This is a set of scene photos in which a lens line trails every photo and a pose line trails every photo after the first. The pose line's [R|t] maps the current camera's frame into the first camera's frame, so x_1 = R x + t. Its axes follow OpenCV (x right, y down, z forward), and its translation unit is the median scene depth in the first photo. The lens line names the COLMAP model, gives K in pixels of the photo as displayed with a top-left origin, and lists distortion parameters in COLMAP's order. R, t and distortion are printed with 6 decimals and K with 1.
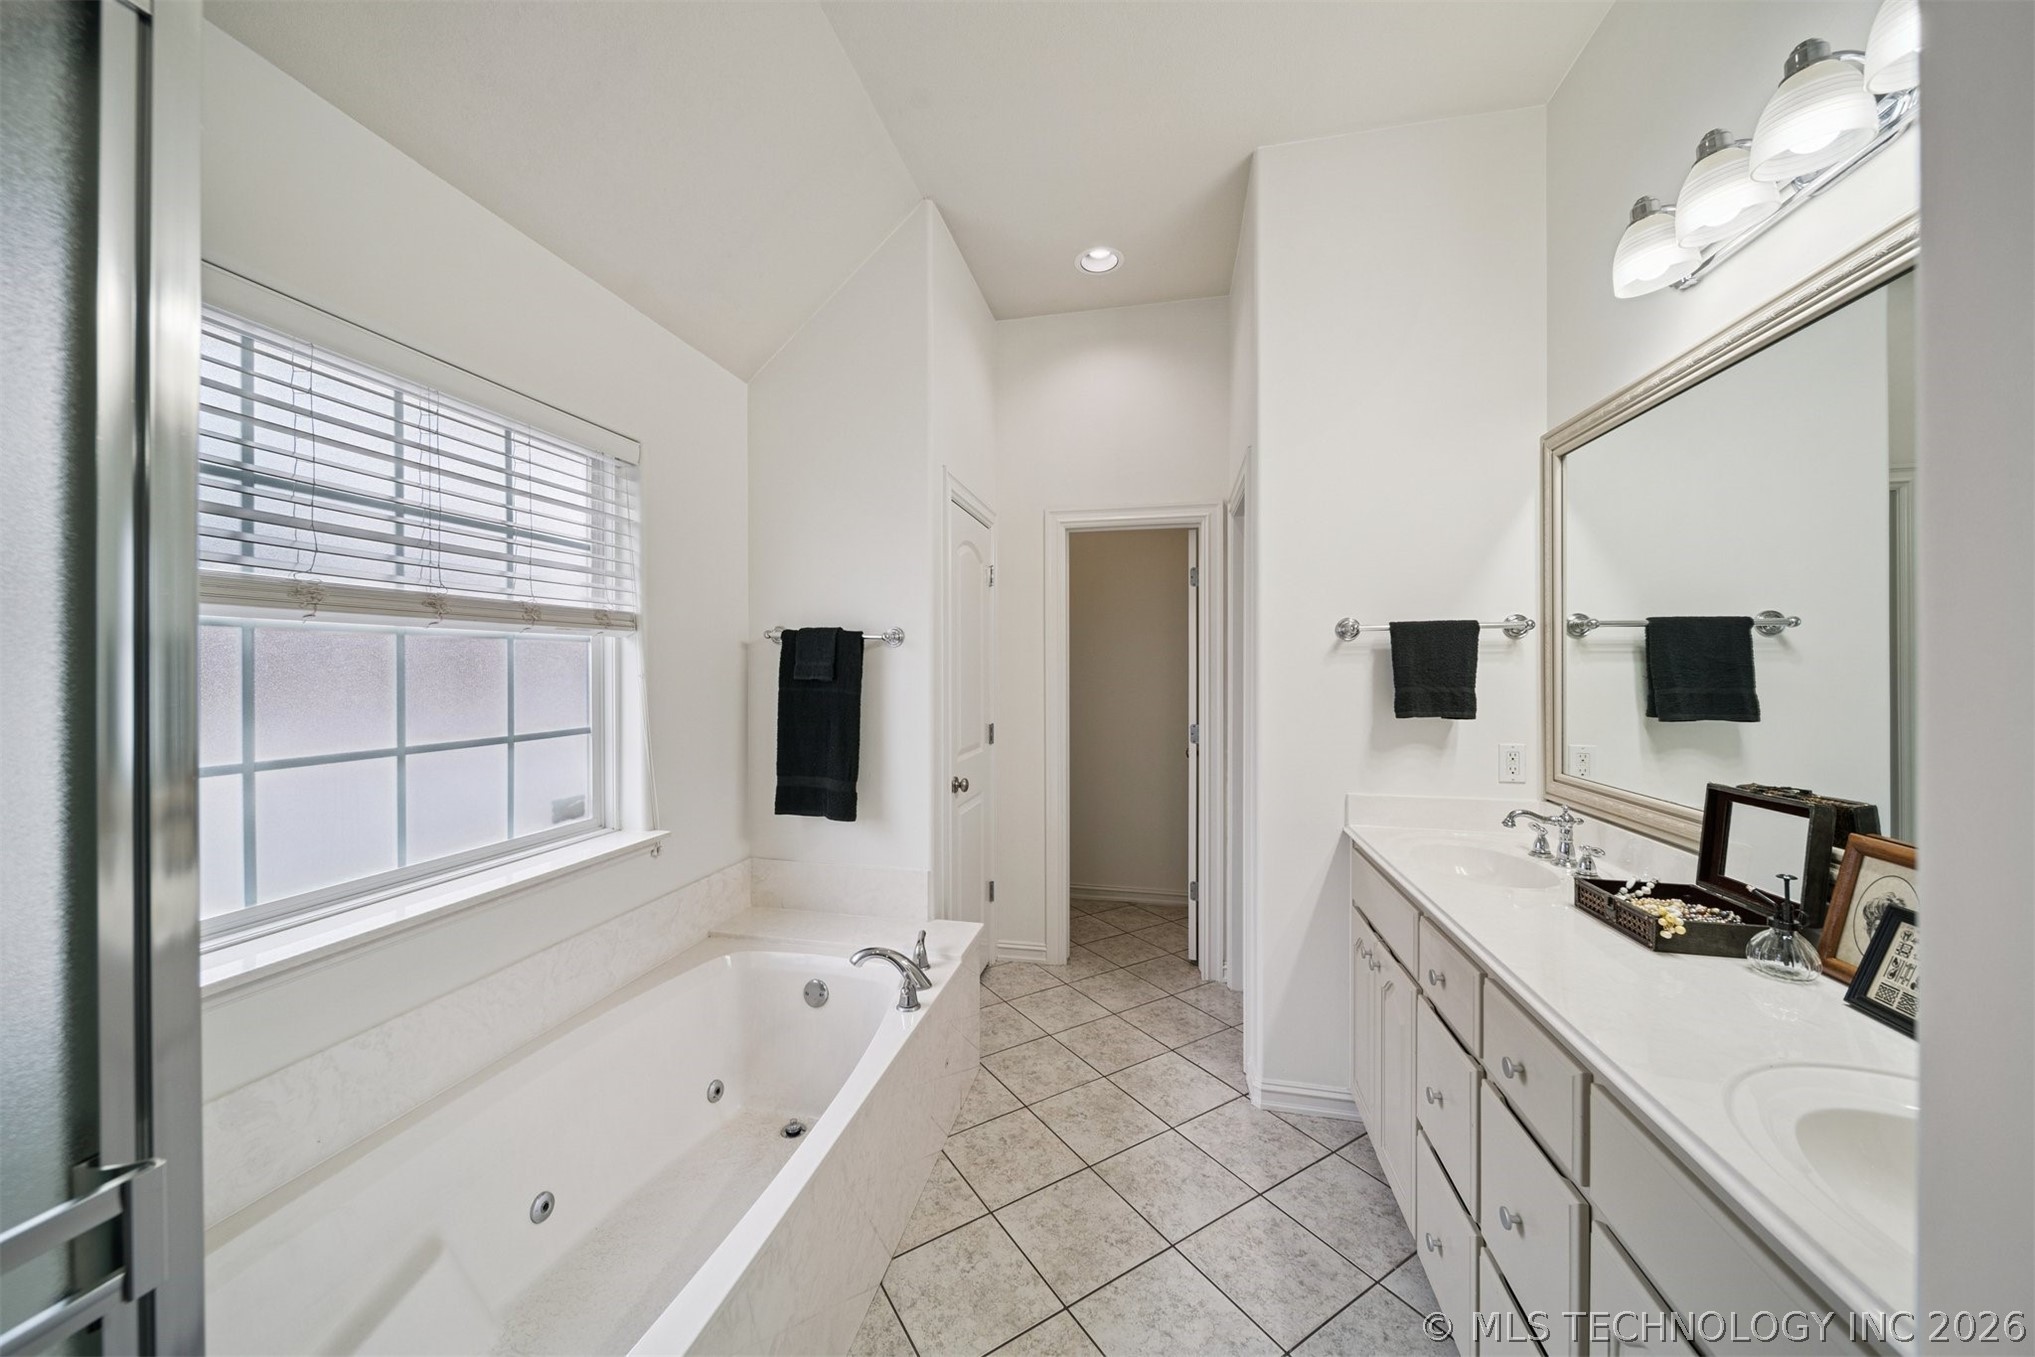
lens RADIAL K [[717.0, 0, 1003.8], [0, 717.0, 671.6], [0, 0, 1]] dist [0.000629, -0.000620]
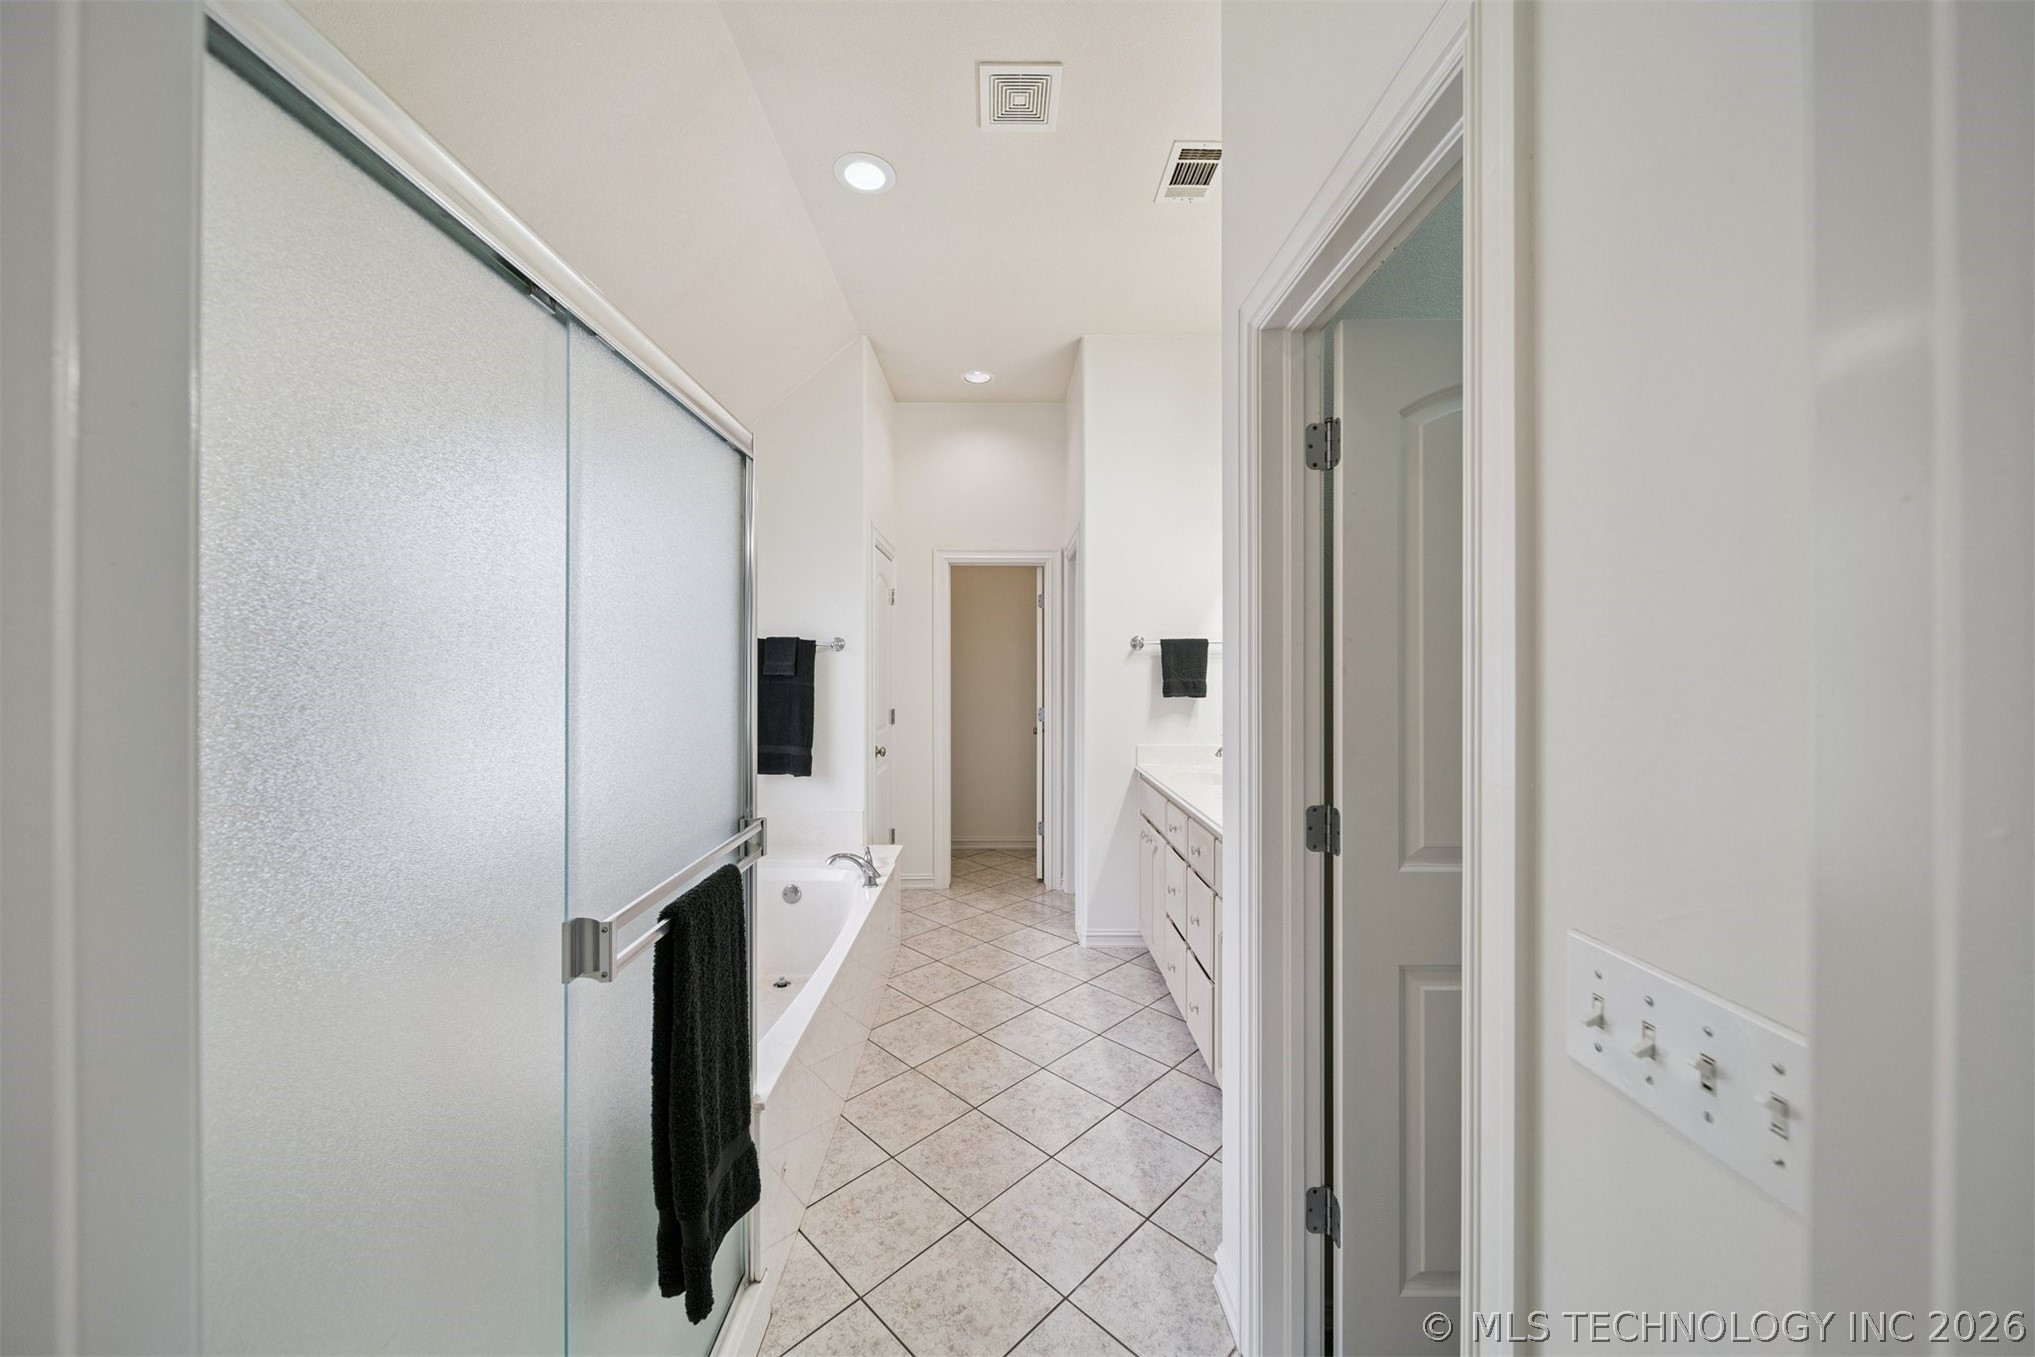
lens RADIAL K [[717.0, 0, 1014.2], [0, 717.0, 671.0], [0, 0, 1]] dist [0.000629, -0.000620]
pose [[0.970854, 0.000133, 0.239672, -0.157366], [-0.000172, 1.000000, 0.000143, 0.003272], [-0.239672, -0.000180, 0.970854, -0.447669]]
